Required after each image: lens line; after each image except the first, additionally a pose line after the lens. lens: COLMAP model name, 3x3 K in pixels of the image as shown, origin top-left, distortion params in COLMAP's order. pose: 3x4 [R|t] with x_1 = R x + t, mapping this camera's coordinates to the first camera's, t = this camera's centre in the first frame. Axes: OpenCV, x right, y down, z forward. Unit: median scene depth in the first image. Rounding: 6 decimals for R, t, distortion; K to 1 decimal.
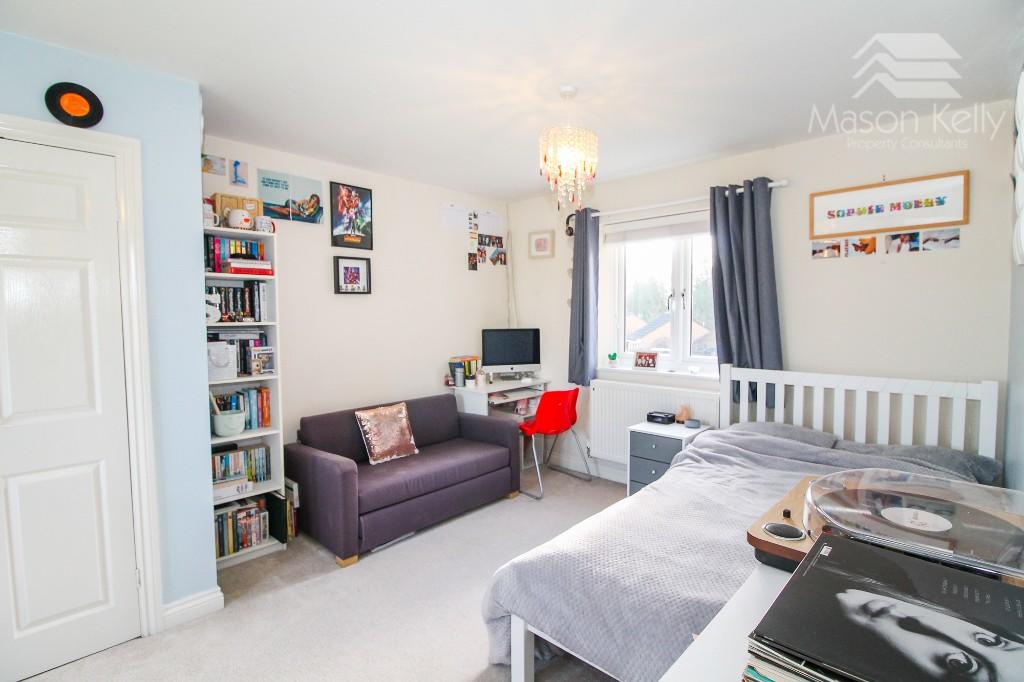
lens RADIAL K [[494.3, 0, 511.9], [0, 494.3, 340.1], [0, 0, 1]] dist [-0.017488, -0.002031]
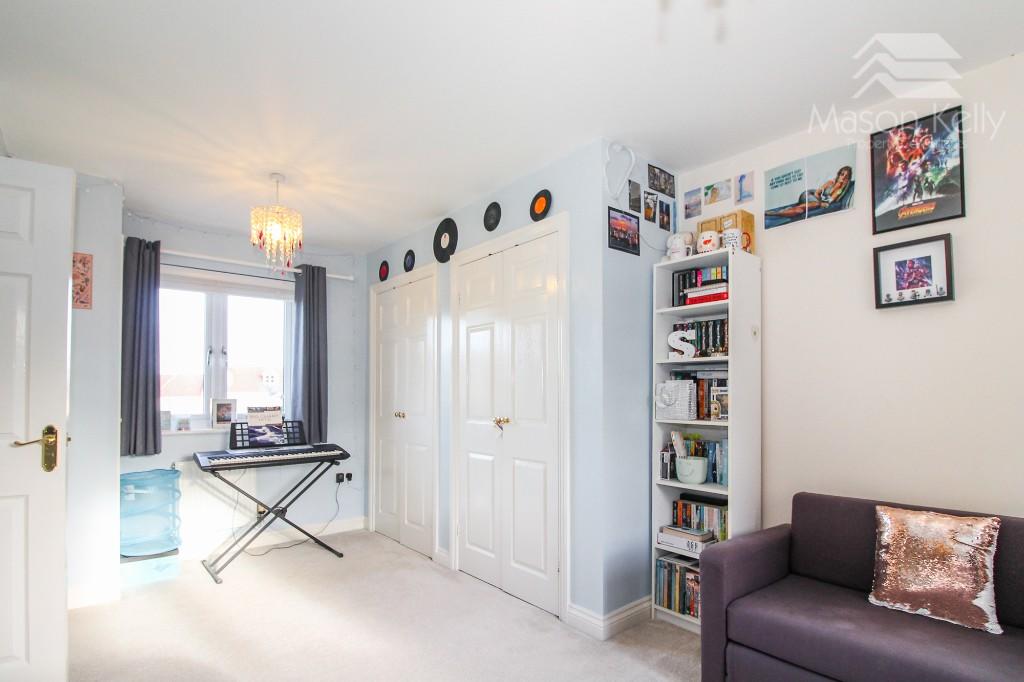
lens RADIAL K [[494.3, 0, 499.7], [0, 494.3, 383.5], [0, 0, 1]] dist [-0.017488, -0.002031]
pose [[-0.106415, -0.012102, -0.994248, 0.306920], [-0.051117, 0.998670, -0.006685, 0.028192], [0.993007, 0.050112, -0.106892, 0.611302]]
